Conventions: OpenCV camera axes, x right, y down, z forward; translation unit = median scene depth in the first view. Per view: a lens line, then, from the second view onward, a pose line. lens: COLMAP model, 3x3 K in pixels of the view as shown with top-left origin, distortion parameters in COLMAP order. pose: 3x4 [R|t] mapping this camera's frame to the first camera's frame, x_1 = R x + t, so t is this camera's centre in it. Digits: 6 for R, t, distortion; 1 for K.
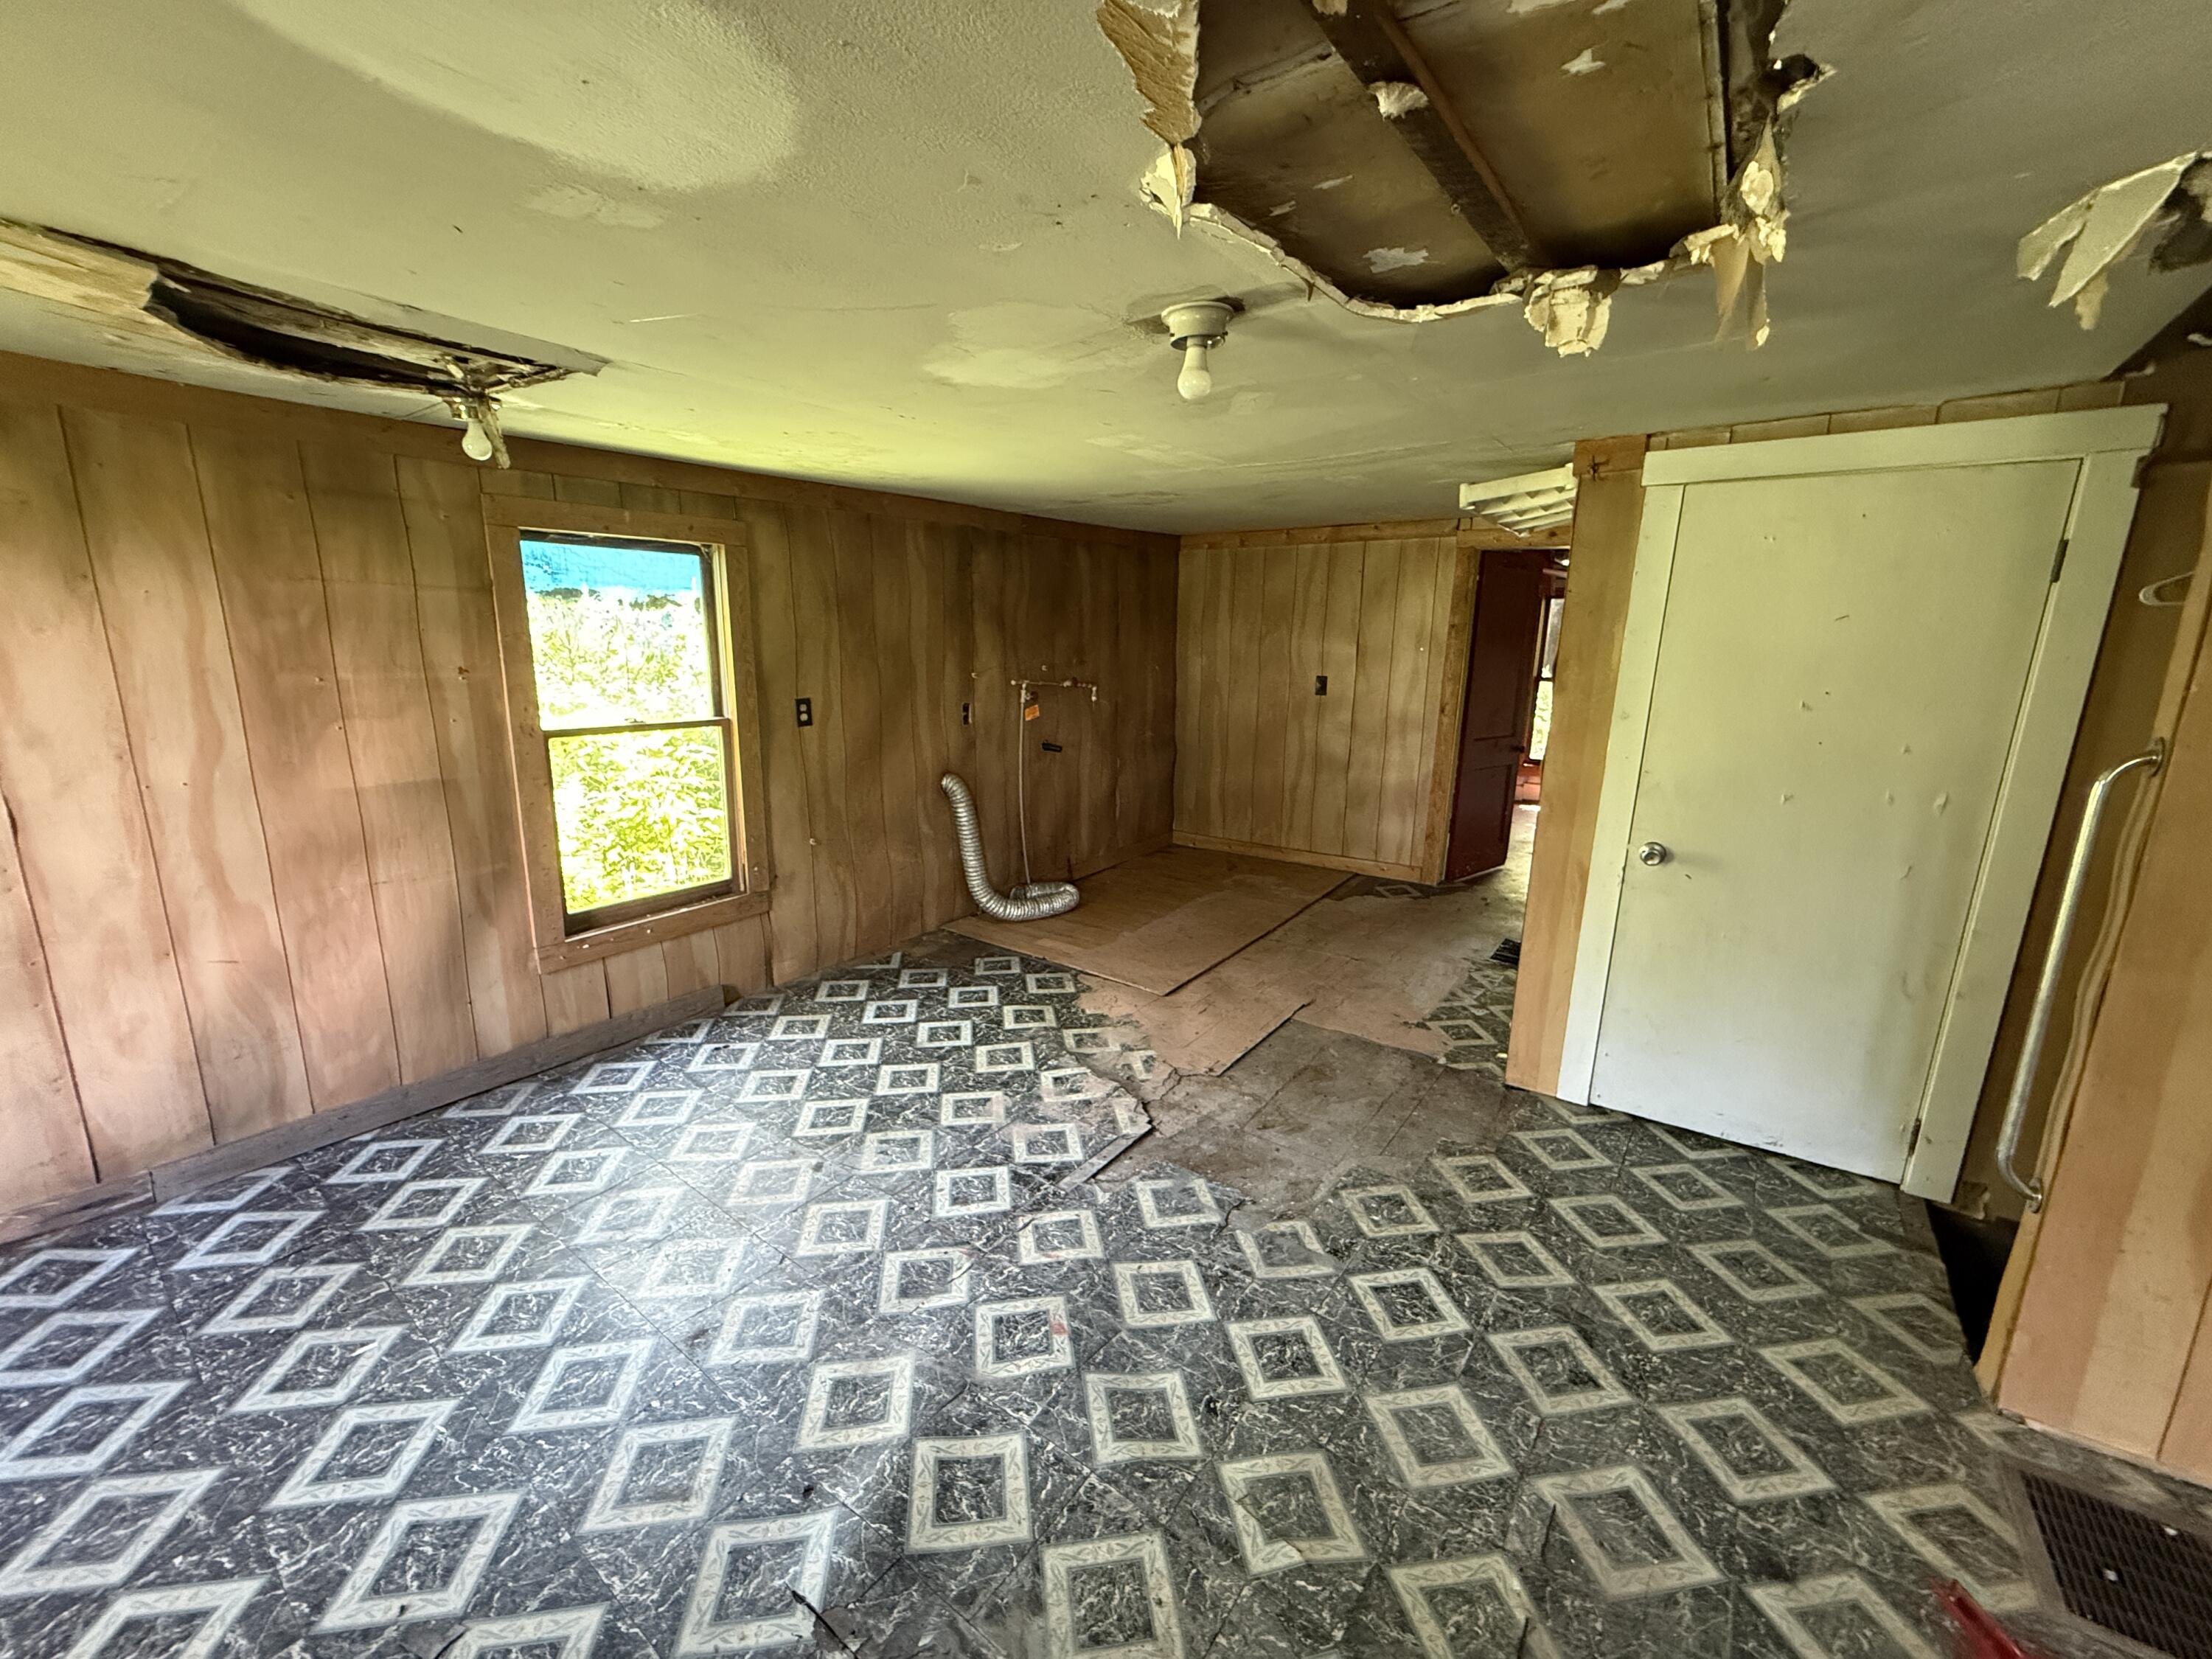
lens RADIAL K [[881.5, 0, 1100.8], [0, 881.5, 830.7], [0, 0, 1]] dist [0.001485, 0.000300]
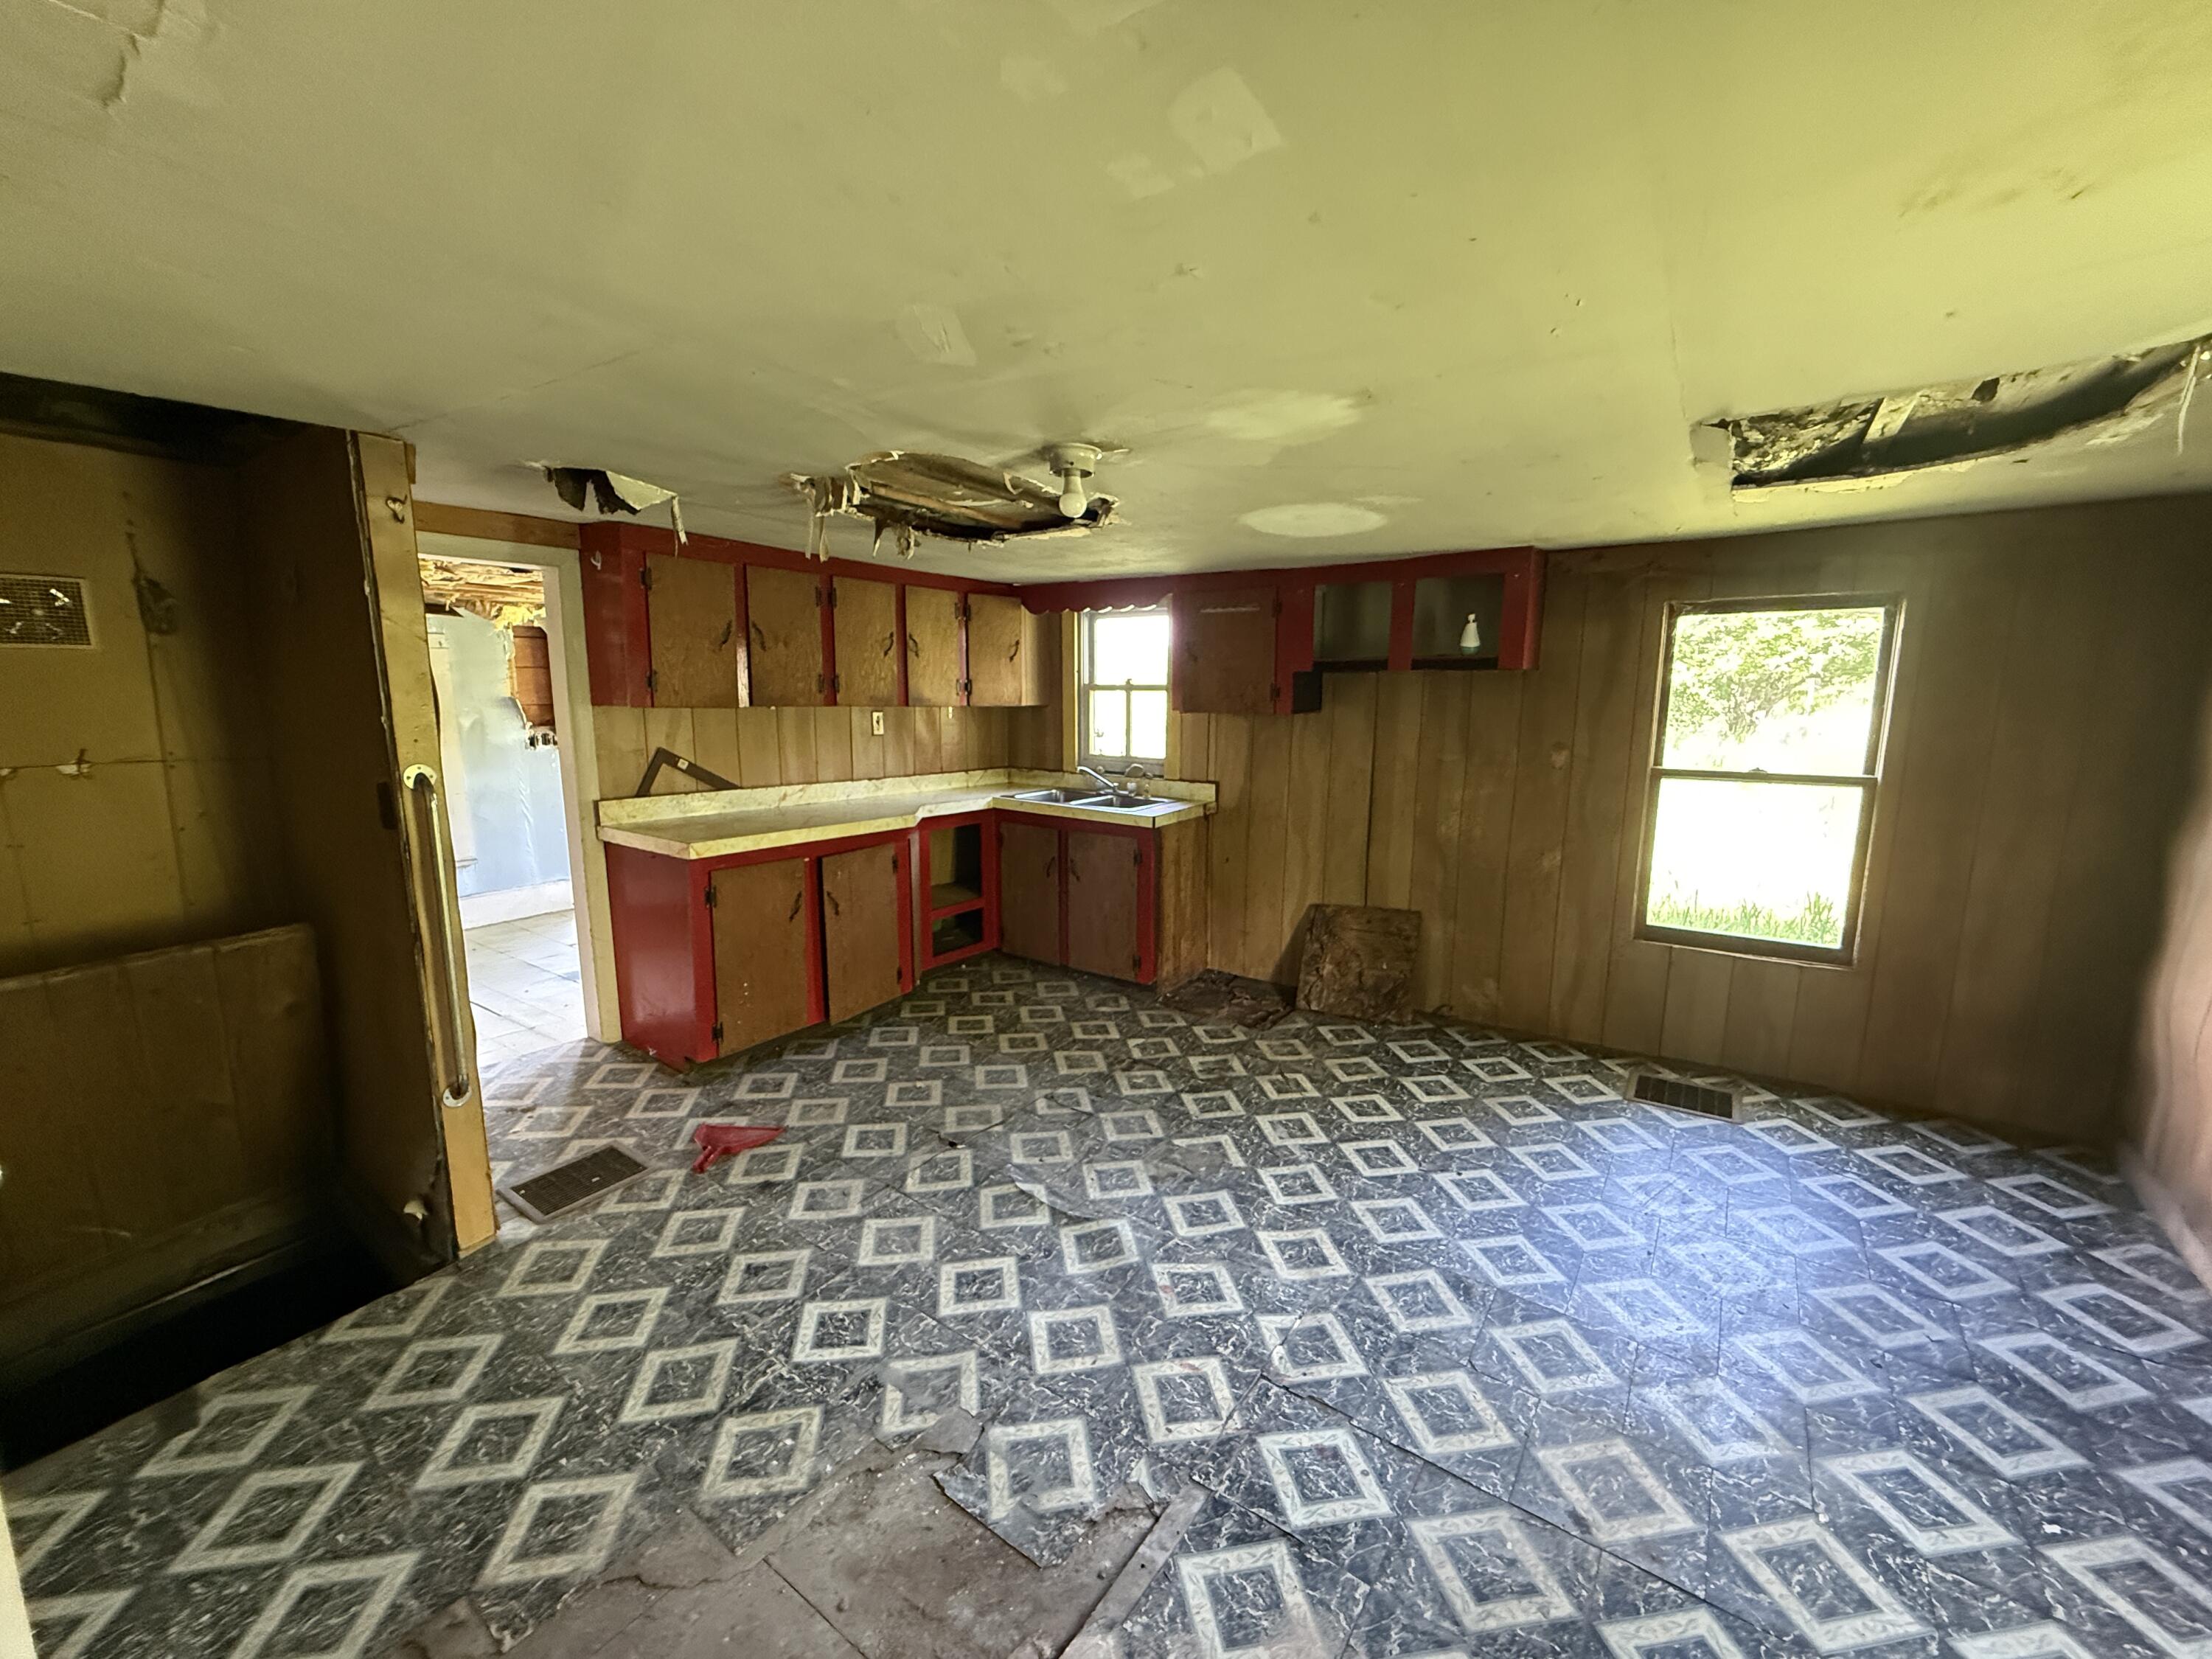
lens RADIAL K [[881.5, 0, 1100.8], [0, 881.5, 830.7], [0, 0, 1]] dist [0.001485, 0.000300]
pose [[-0.999758, -0.011286, -0.018904, 0.041892], [-0.017412, 0.930770, 0.365191, -0.262676], [0.013474, 0.365432, -0.930741, 1.137847]]
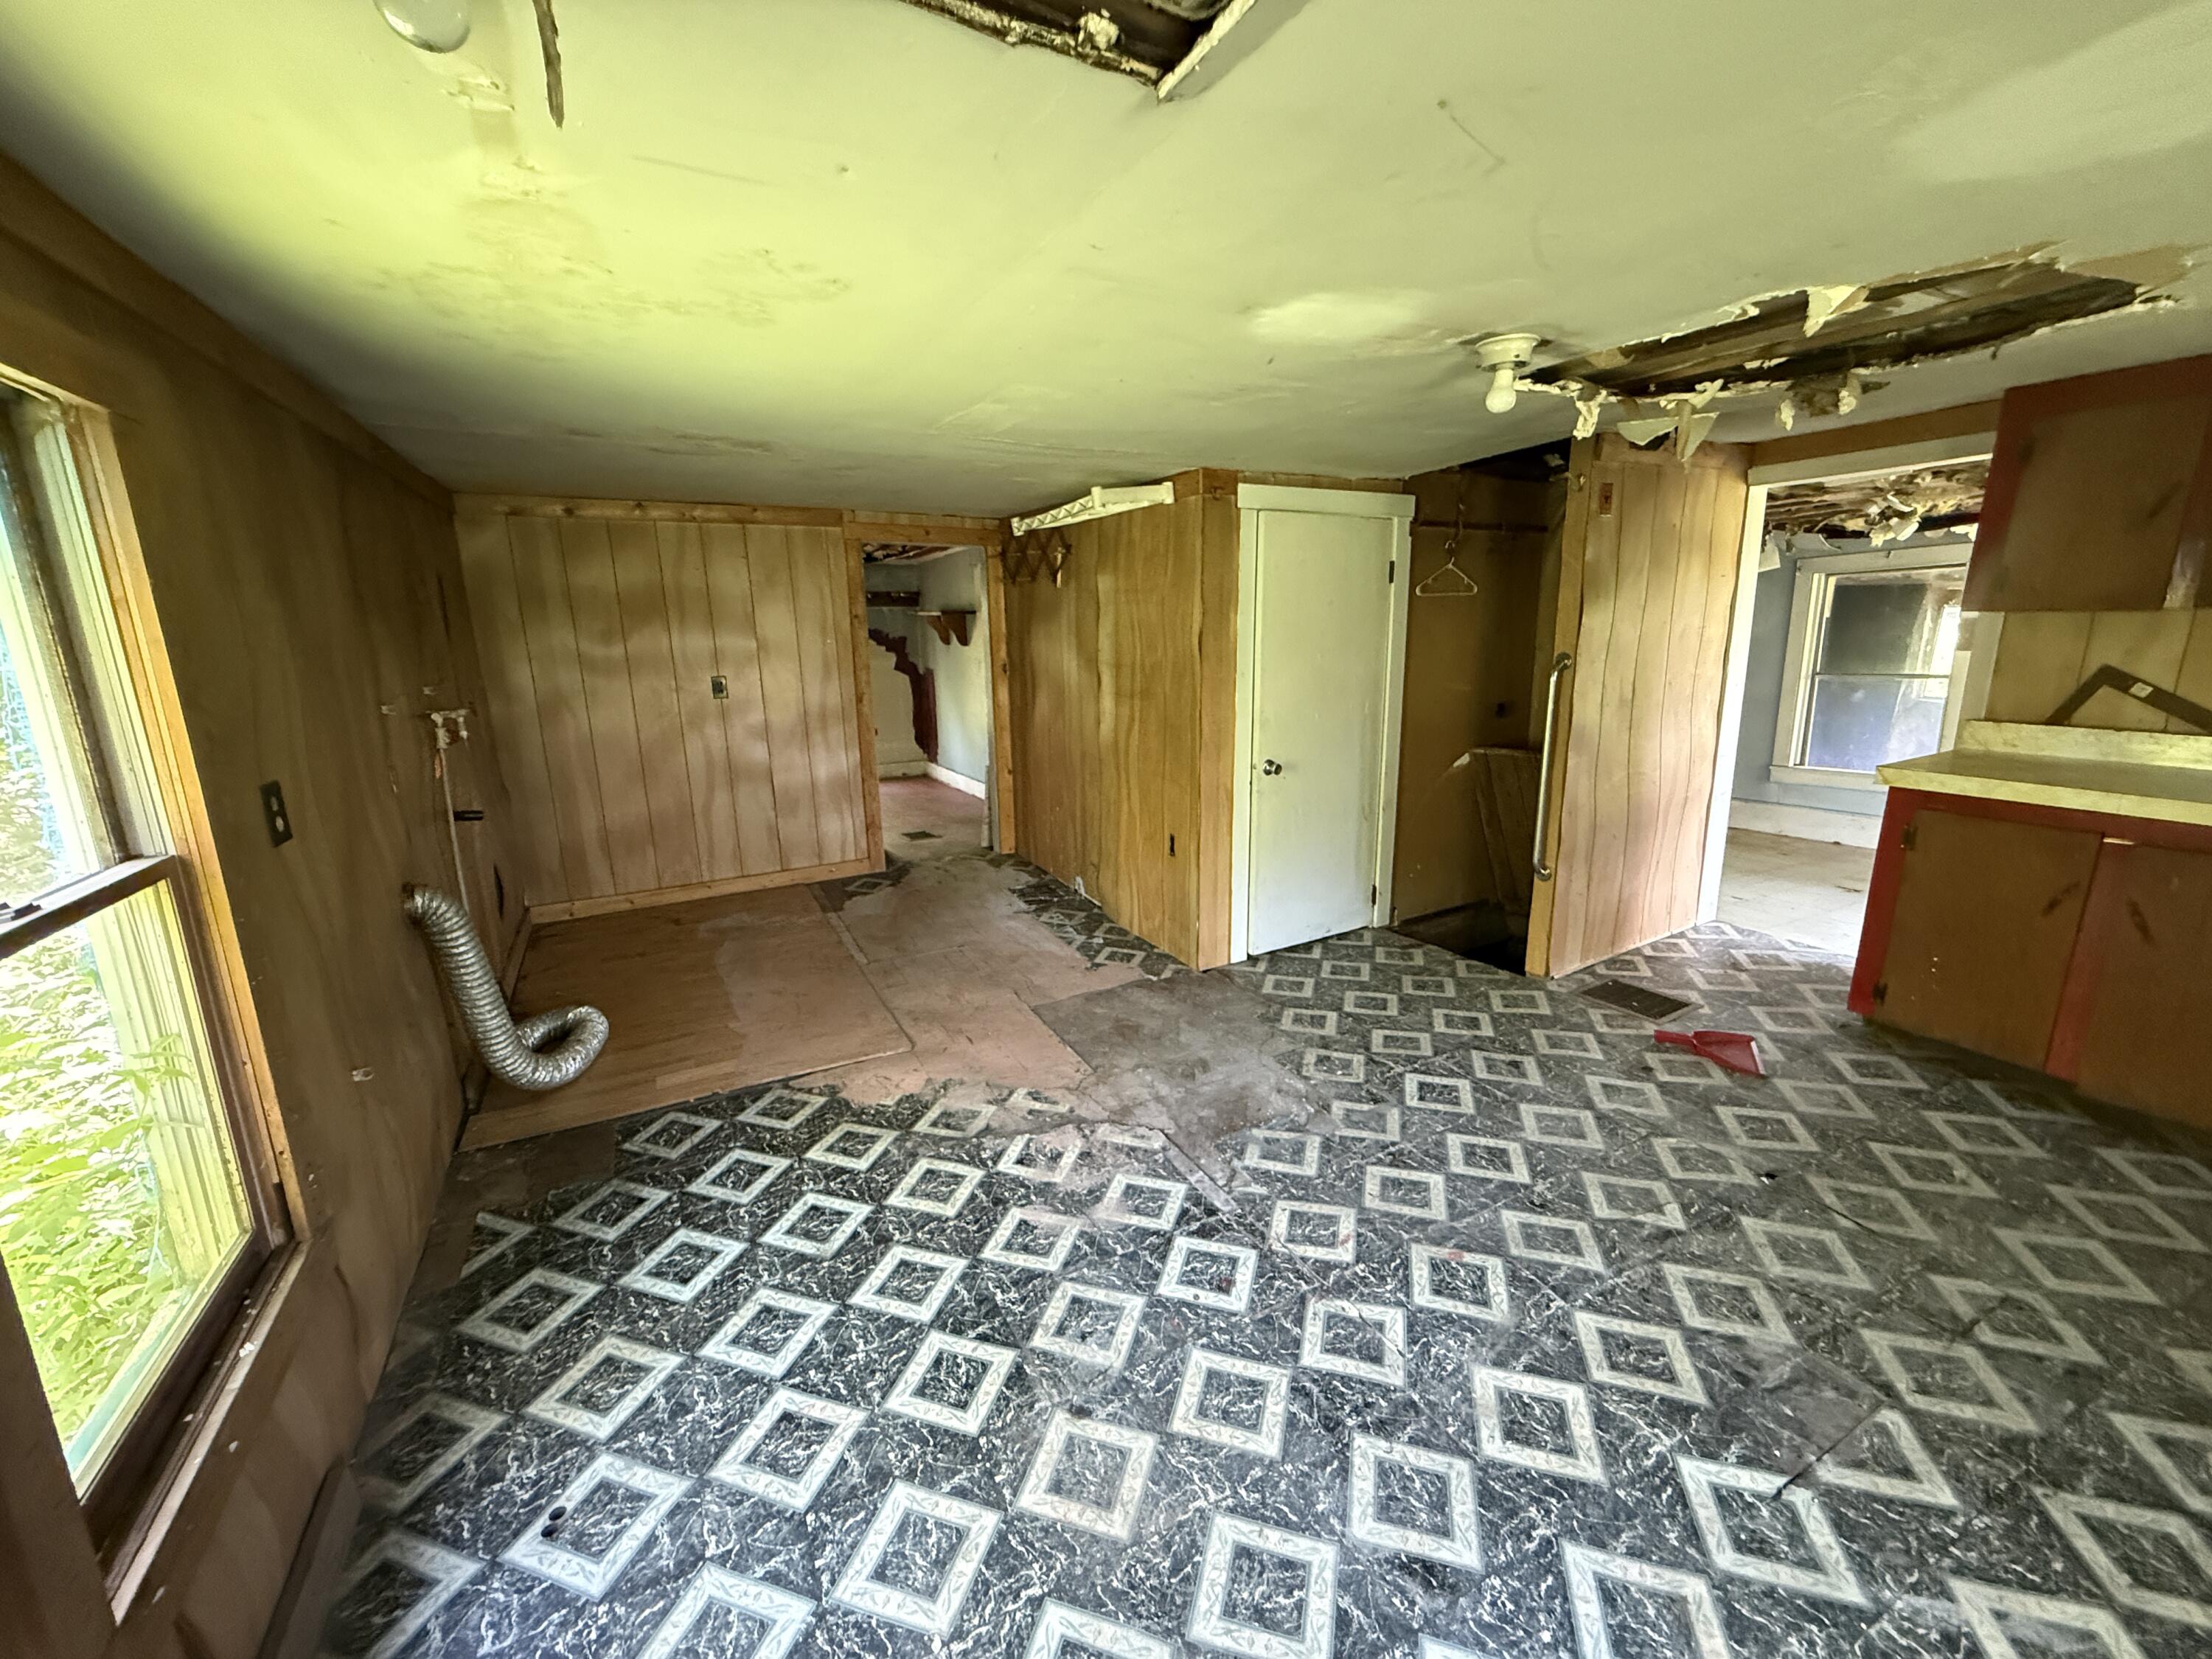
lens RADIAL K [[881.5, 0, 1100.8], [0, 881.5, 830.7], [0, 0, 1]] dist [0.001485, 0.000300]
pose [[0.432201, -0.222805, 0.873819, -0.647297], [0.220787, 0.965650, 0.137016, -0.110576], [-0.874331, 0.133710, 0.466547, 0.490705]]
